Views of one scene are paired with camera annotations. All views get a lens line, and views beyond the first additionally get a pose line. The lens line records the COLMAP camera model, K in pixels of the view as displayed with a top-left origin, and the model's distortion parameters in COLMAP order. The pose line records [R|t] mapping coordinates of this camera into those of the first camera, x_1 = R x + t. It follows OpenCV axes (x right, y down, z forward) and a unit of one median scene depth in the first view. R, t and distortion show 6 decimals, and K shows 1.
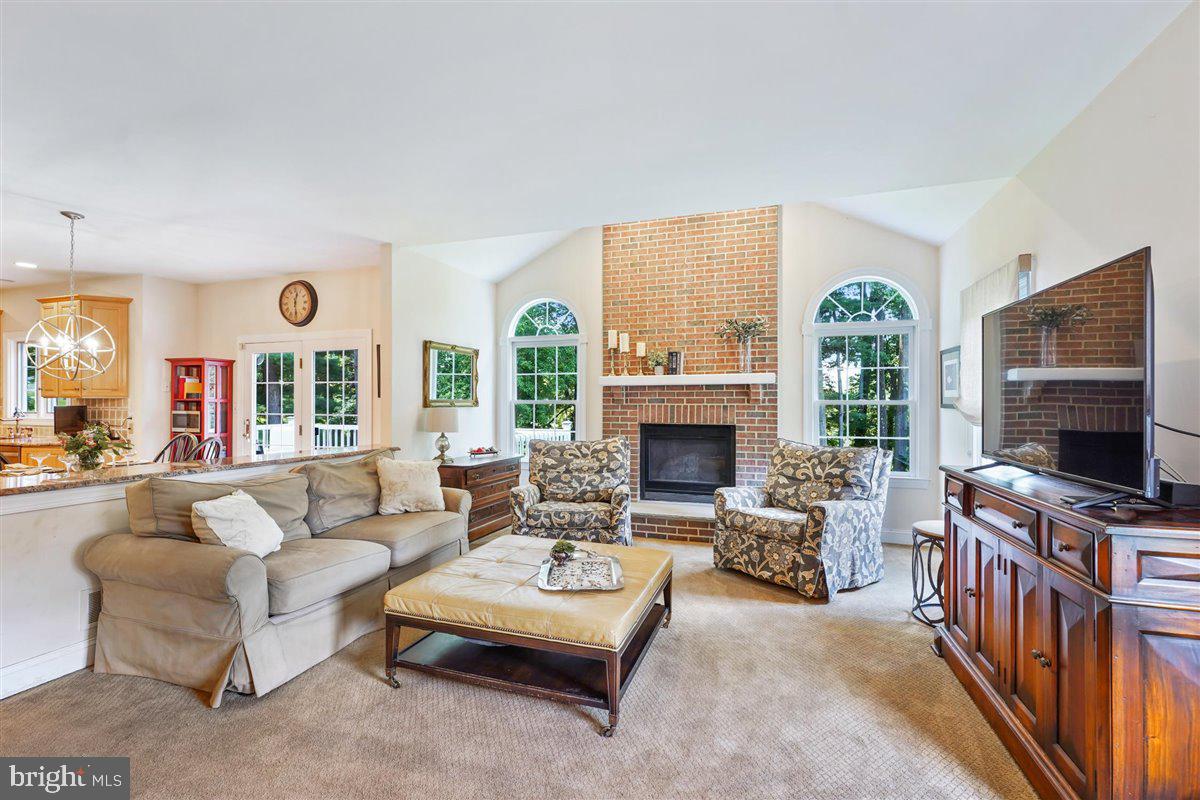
lens RADIAL K [[534.0, 0, 593.1], [0, 534.0, 404.5], [0, 0, 1]] dist [0.001605, -0.000597]
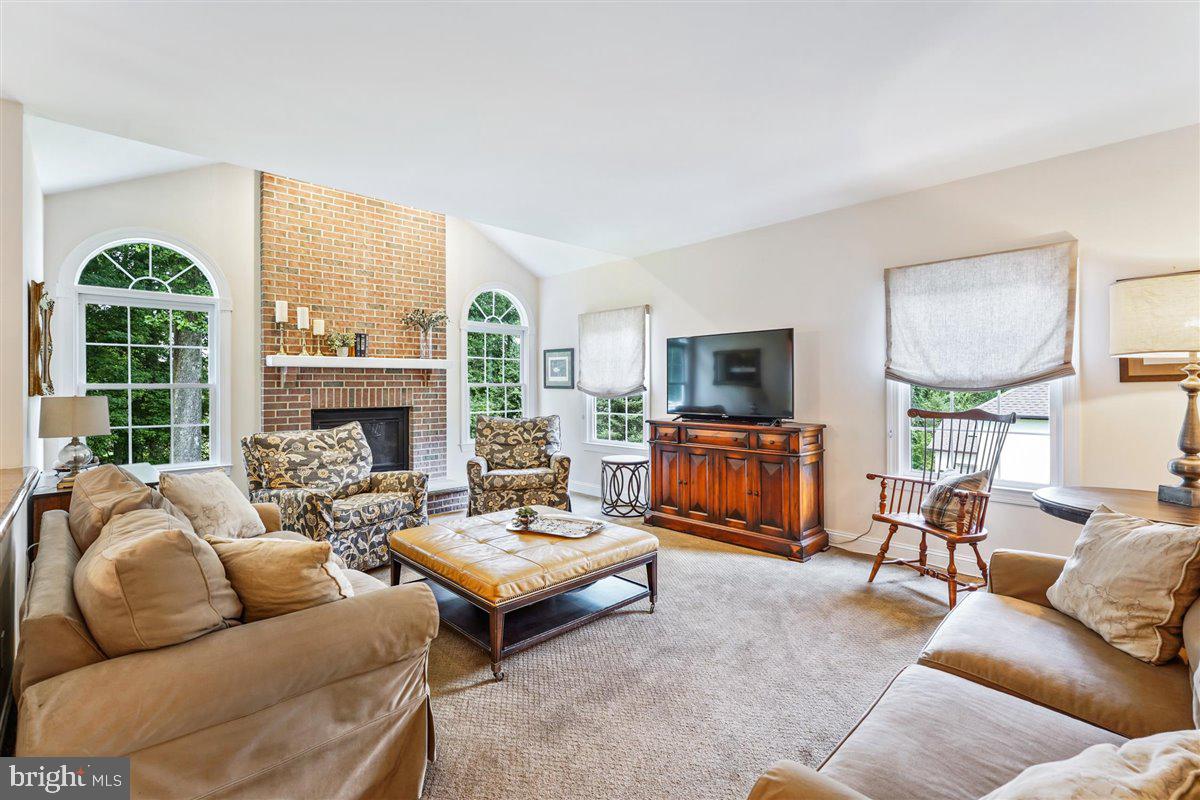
lens RADIAL K [[534.0, 0, 592.3], [0, 534.0, 387.2], [0, 0, 1]] dist [0.001605, -0.000597]
pose [[0.455832, -0.007829, 0.890031, -0.555004], [0.008478, 0.999954, 0.004454, -0.002065], [-0.890025, 0.005515, 0.455878, 0.195746]]
